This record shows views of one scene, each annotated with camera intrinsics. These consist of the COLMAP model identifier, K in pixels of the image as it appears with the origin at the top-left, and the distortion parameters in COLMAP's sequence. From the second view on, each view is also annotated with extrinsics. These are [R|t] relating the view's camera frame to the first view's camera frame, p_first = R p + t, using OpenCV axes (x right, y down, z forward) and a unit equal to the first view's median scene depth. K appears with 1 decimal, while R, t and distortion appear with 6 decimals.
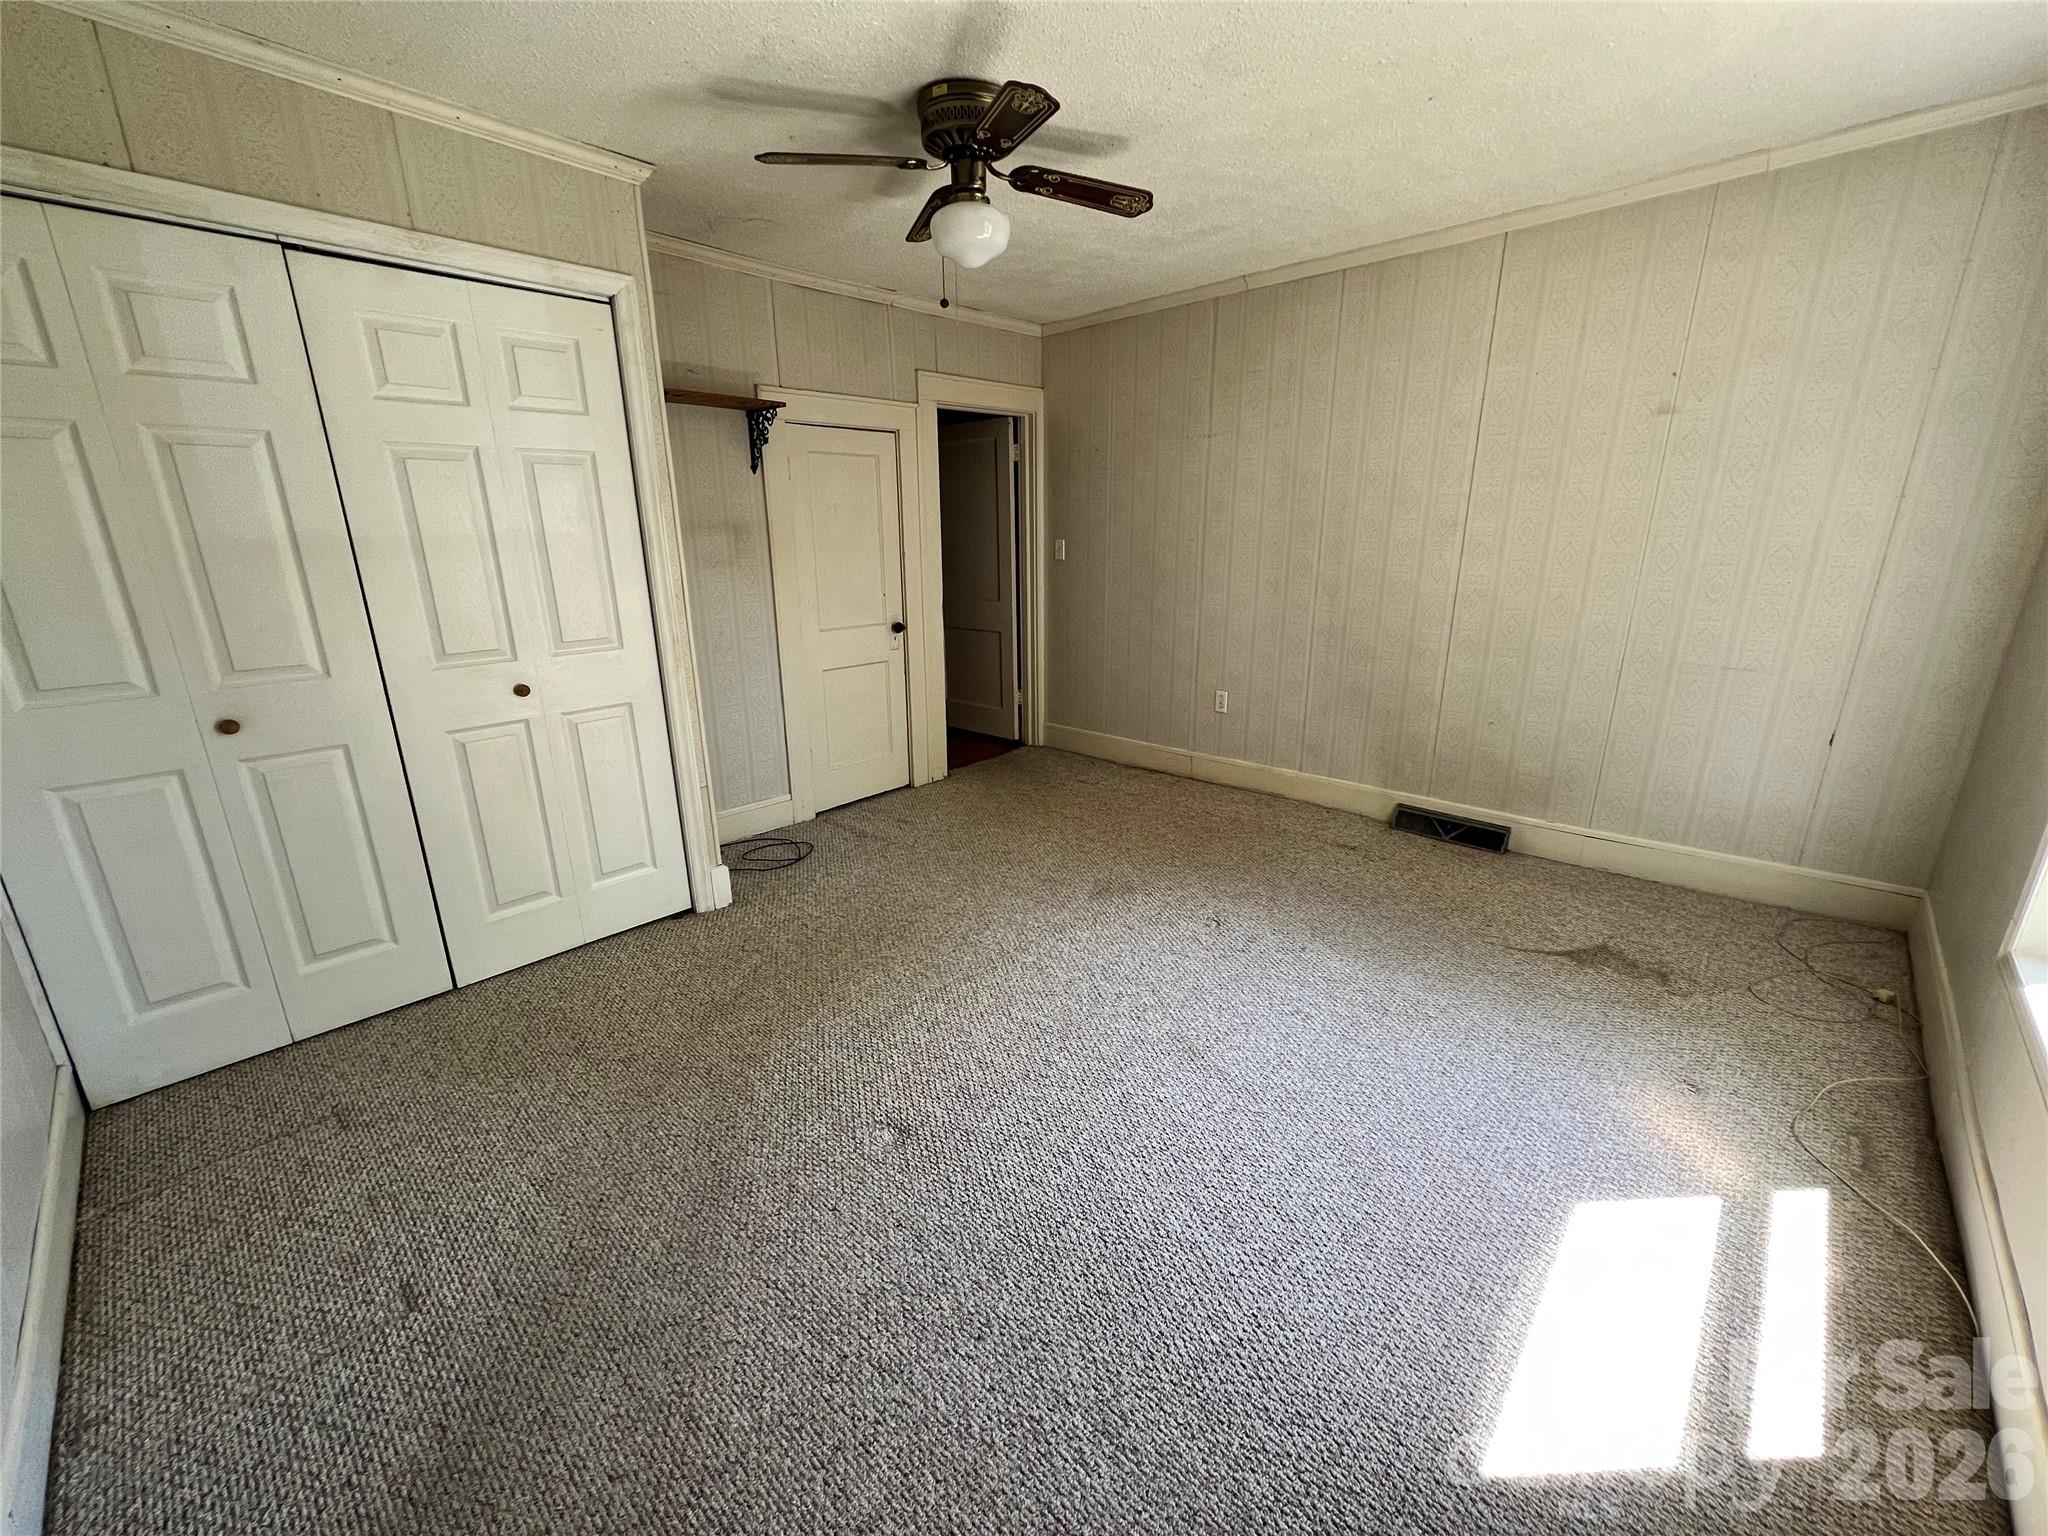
lens RADIAL K [[819.7, 0, 1021.4], [0, 819.7, 765.4], [0, 0, 1]] dist [-0.002543, 0.000663]
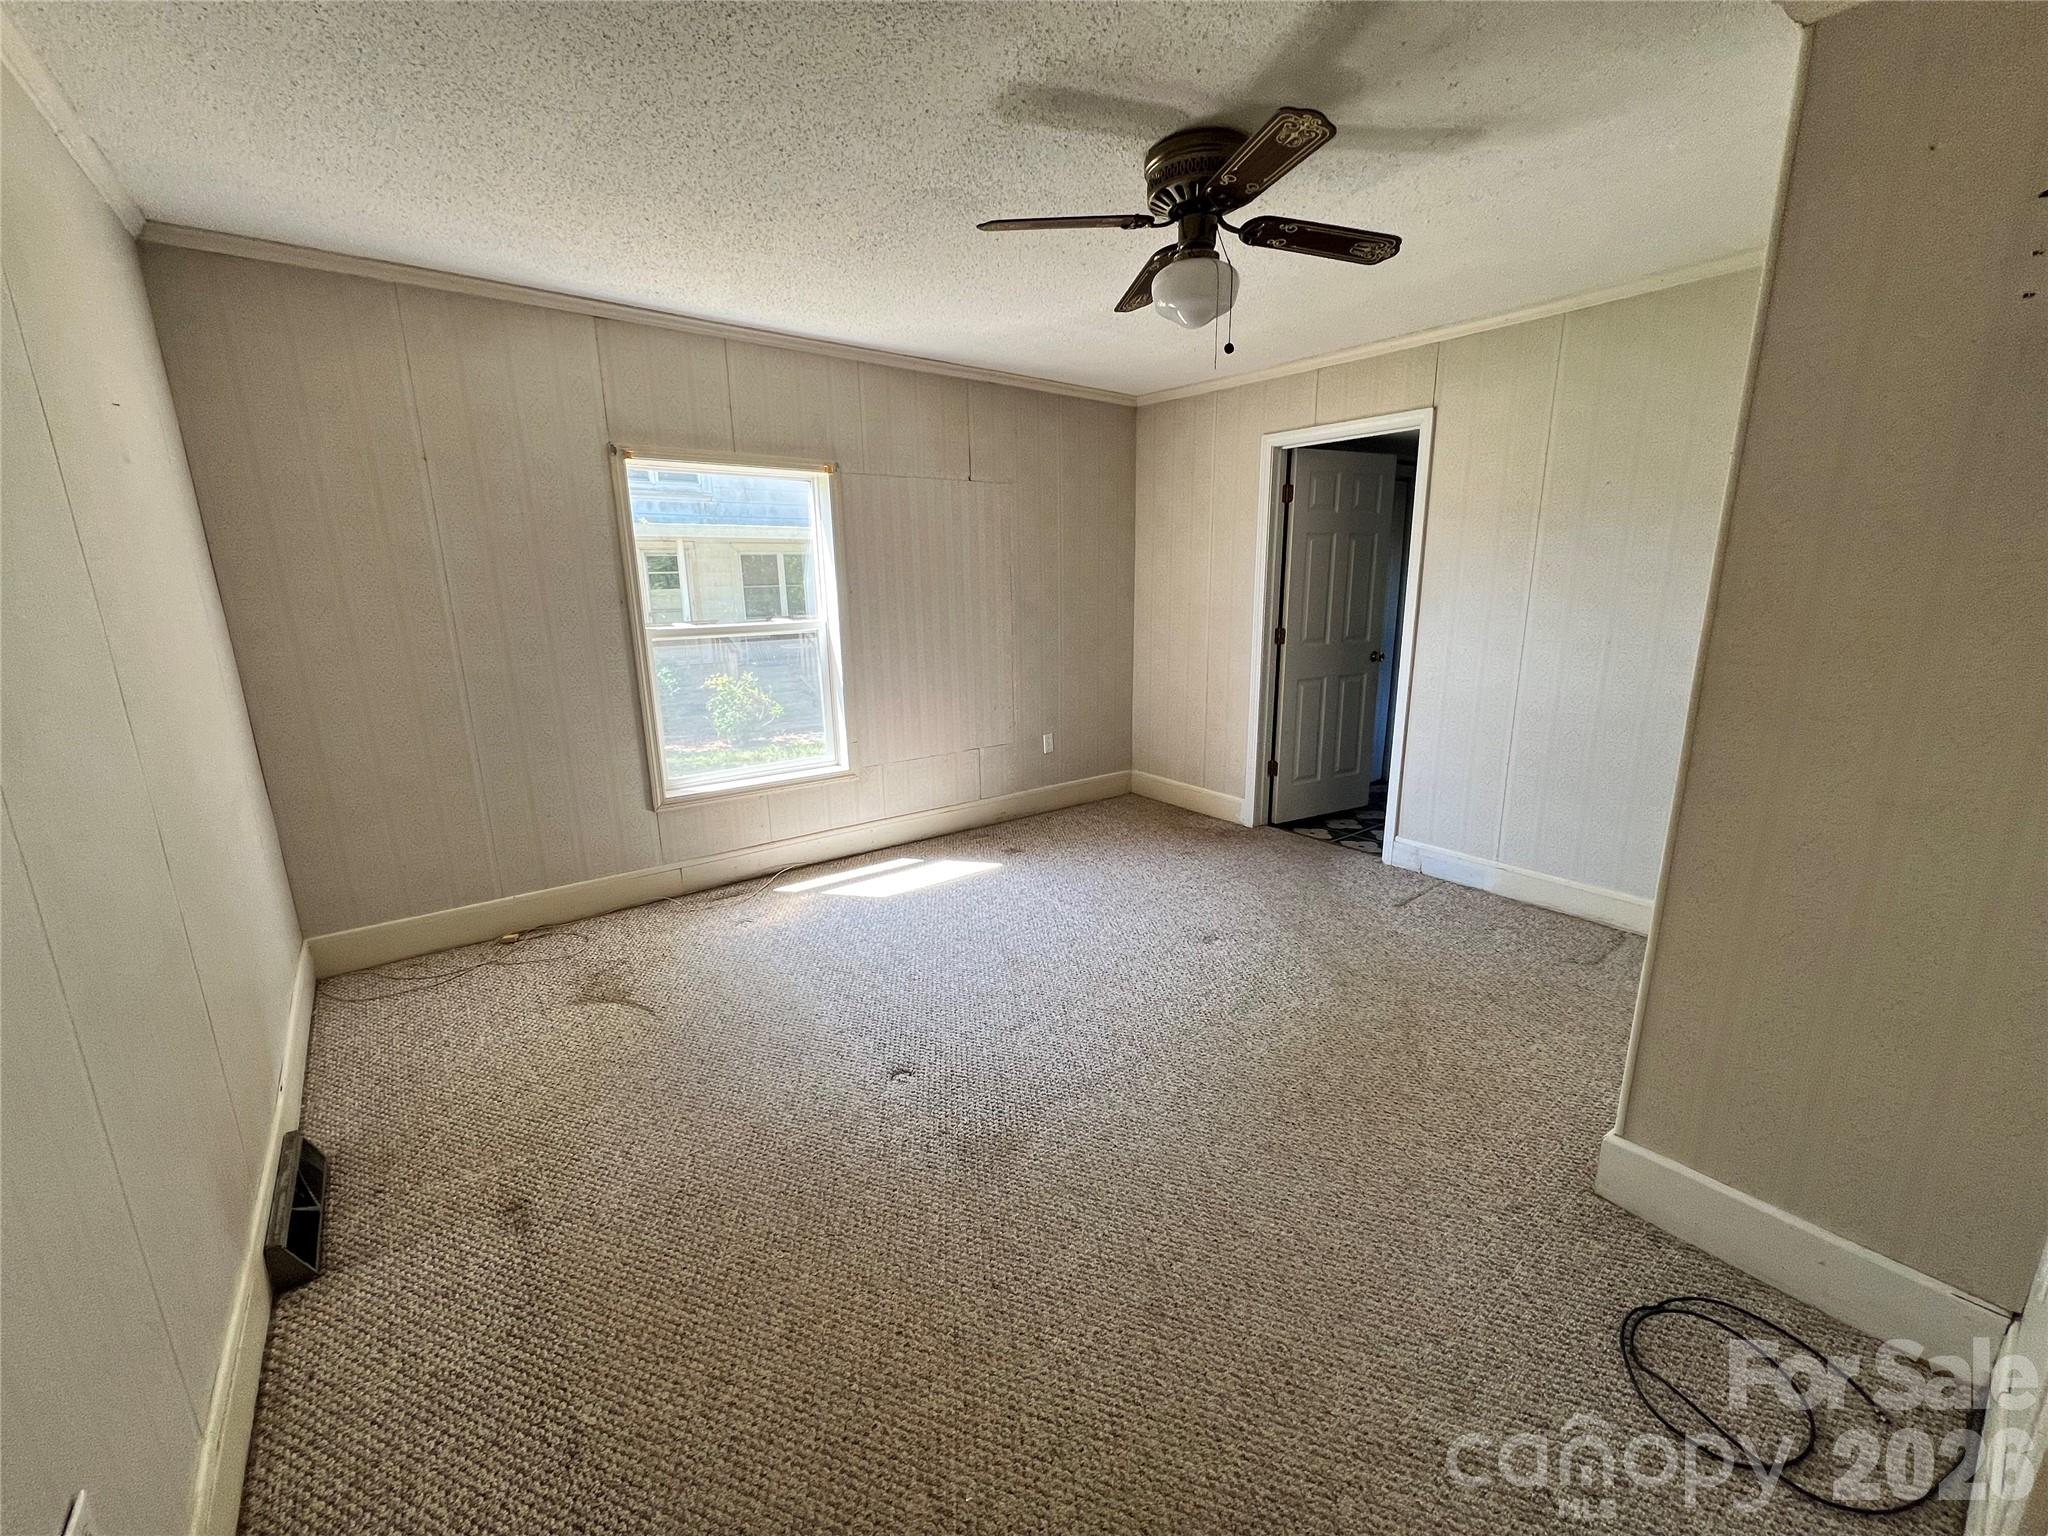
lens RADIAL K [[819.7, 0, 1021.4], [0, 819.7, 765.4], [0, 0, 1]] dist [-0.002543, 0.000663]
pose [[-0.988291, -0.009950, 0.152256, -0.017165], [0.067652, 0.865849, 0.495711, -0.627396], [-0.136762, 0.500207, -0.855038, 1.989592]]
